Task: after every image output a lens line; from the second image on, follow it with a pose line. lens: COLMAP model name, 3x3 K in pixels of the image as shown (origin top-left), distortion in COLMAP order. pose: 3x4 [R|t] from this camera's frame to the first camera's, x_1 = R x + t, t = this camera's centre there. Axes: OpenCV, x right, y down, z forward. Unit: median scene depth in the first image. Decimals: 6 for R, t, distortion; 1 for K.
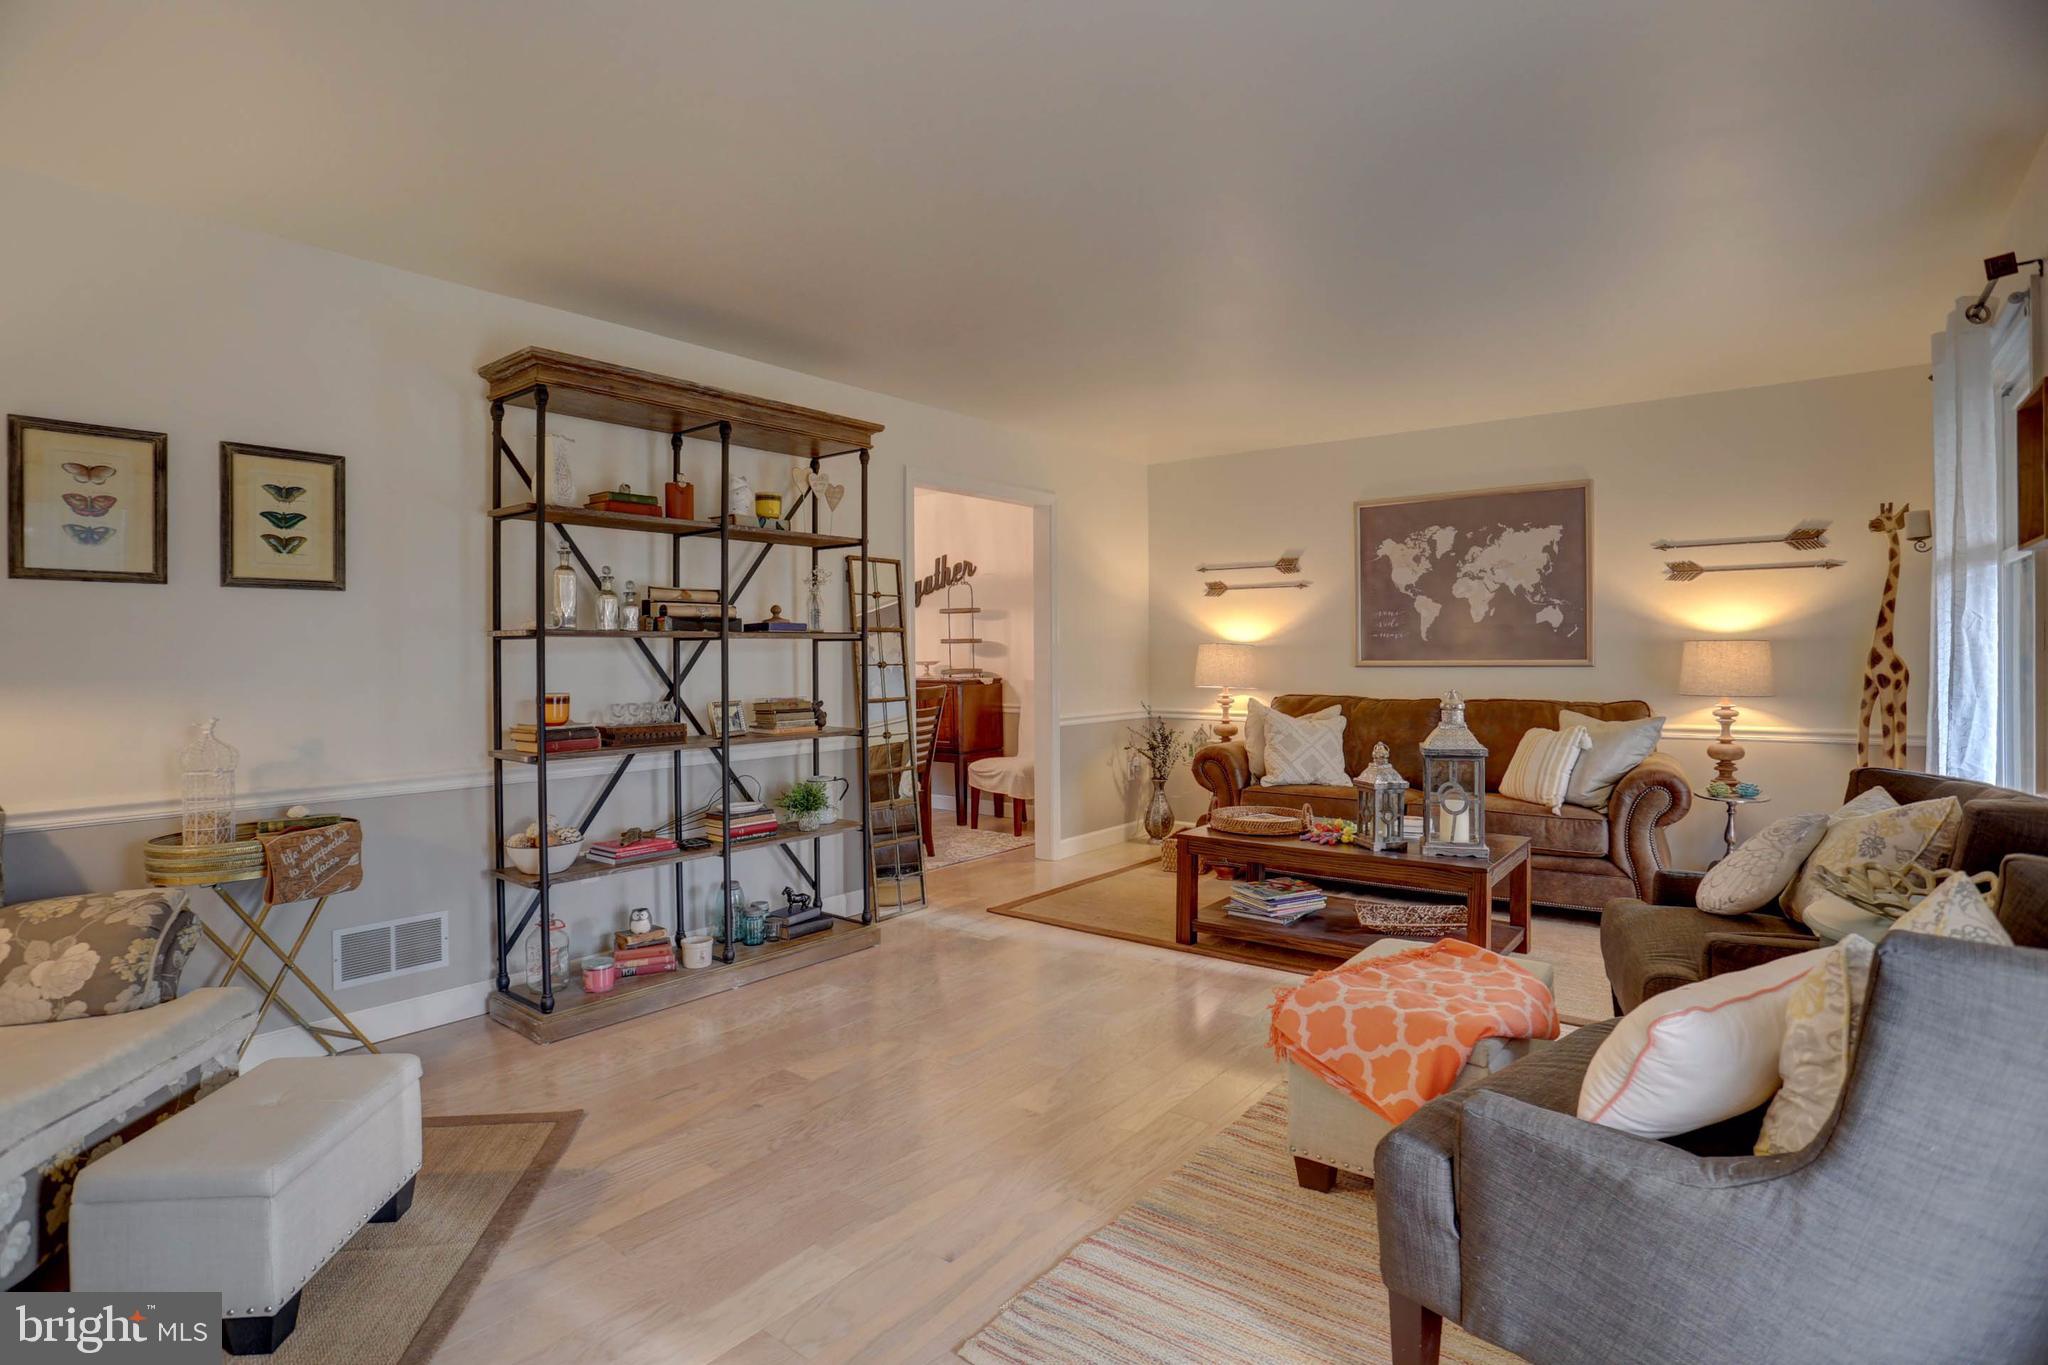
lens RADIAL K [[1044.9, 0, 1057.6], [0, 1044.9, 654.9], [0, 0, 1]] dist [-0.075704, 0.029725]
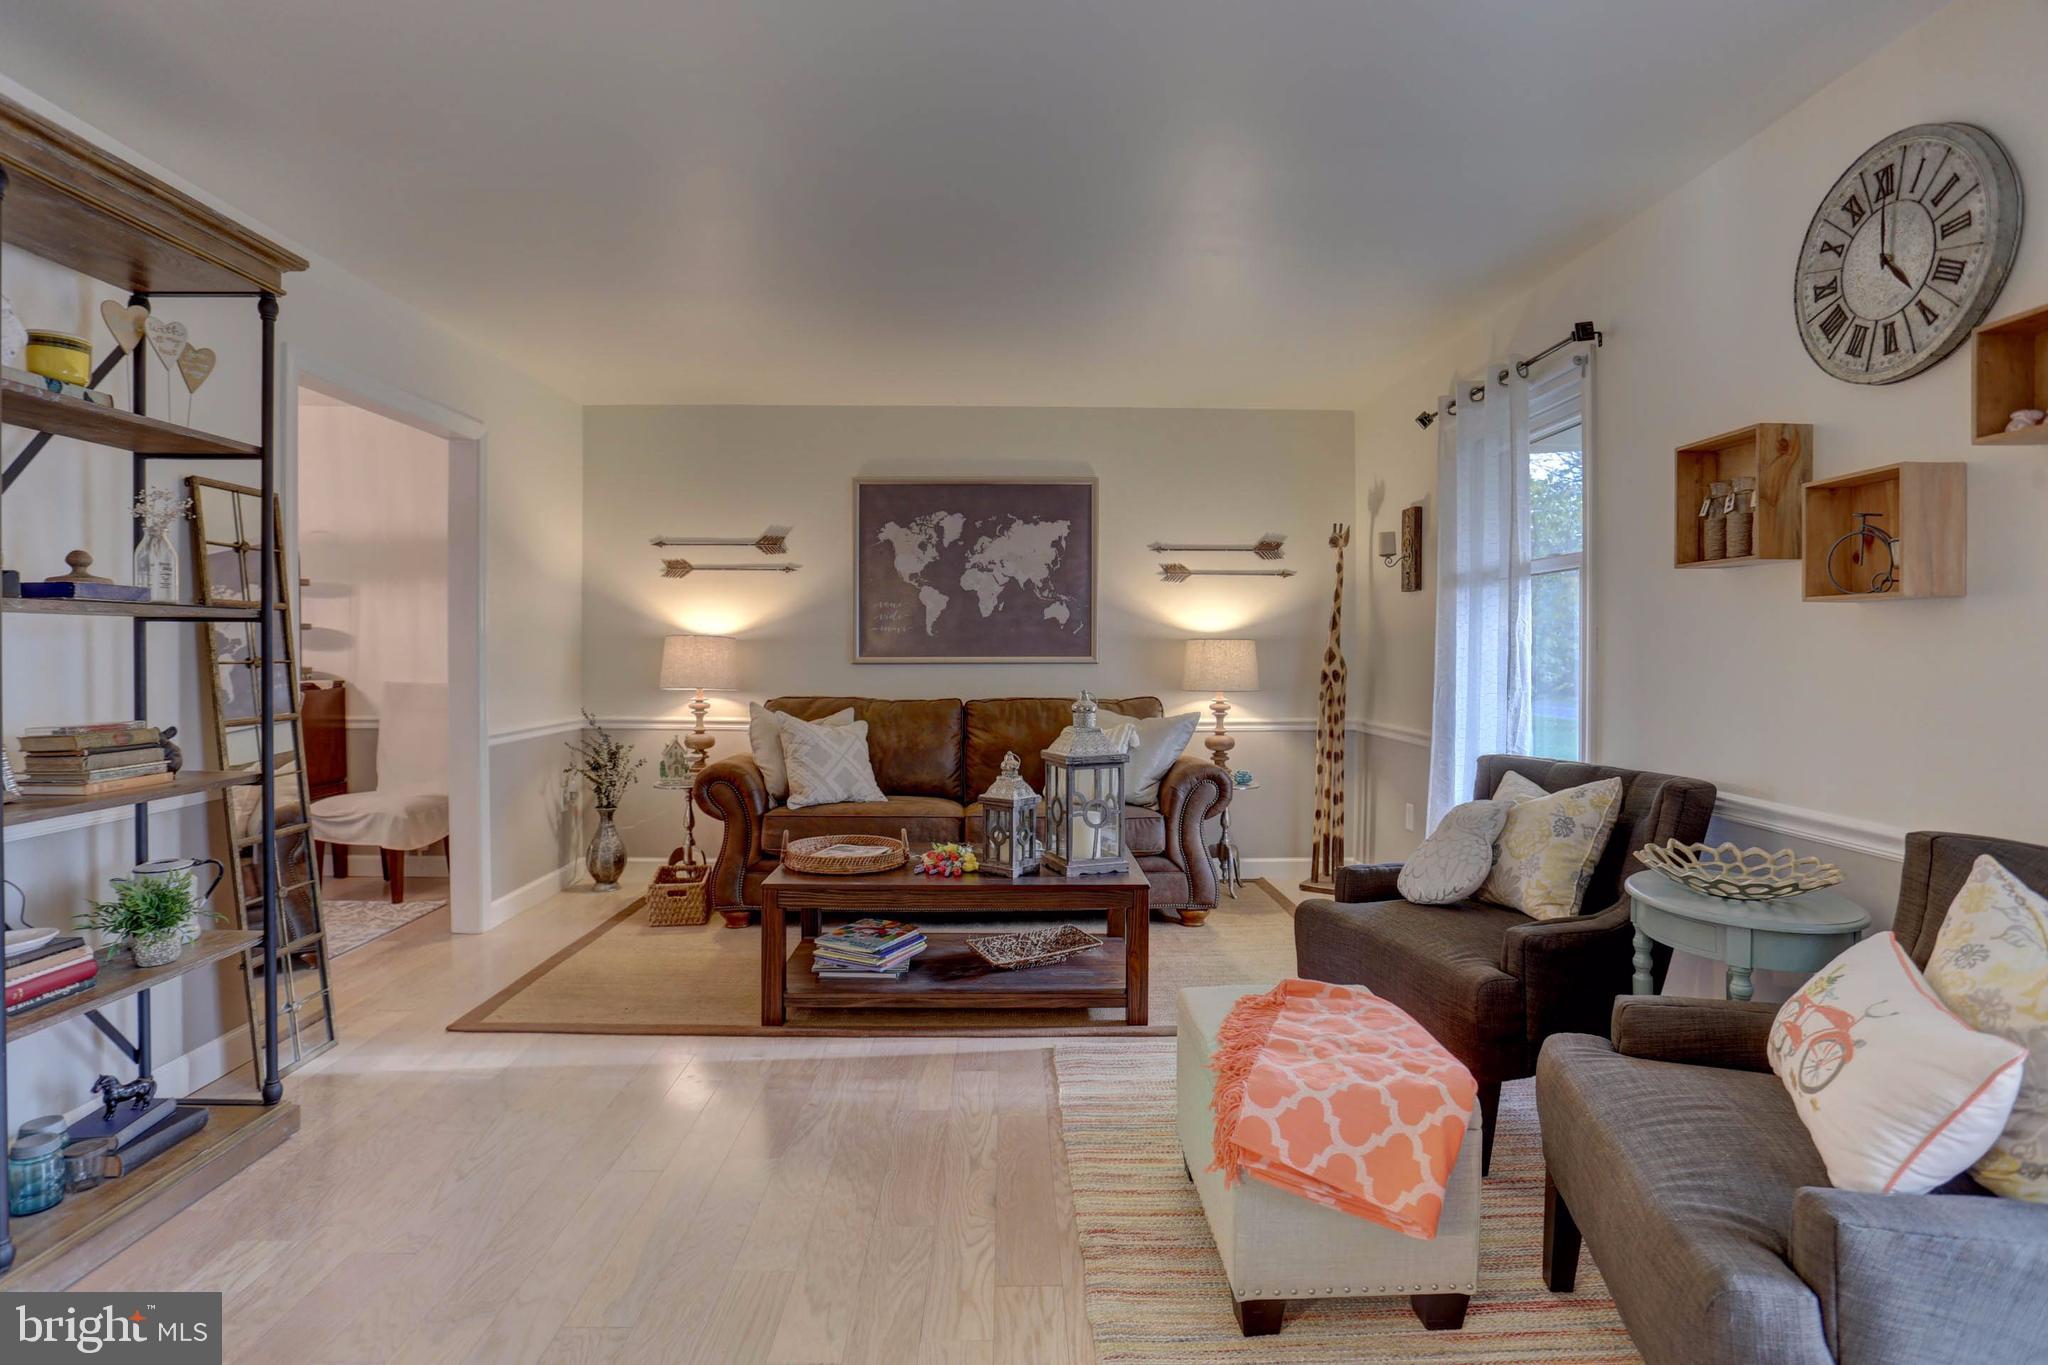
lens RADIAL K [[1053.1, 0, 1037.7], [0, 1053.1, 659.3], [0, 0, 1]] dist [-0.074579, 0.035357]
pose [[0.775765, 0.001023, 0.631021, -0.193449], [-0.006562, 0.999958, 0.006446, 0.001060], [-0.630987, -0.009142, 0.775739, 0.258136]]
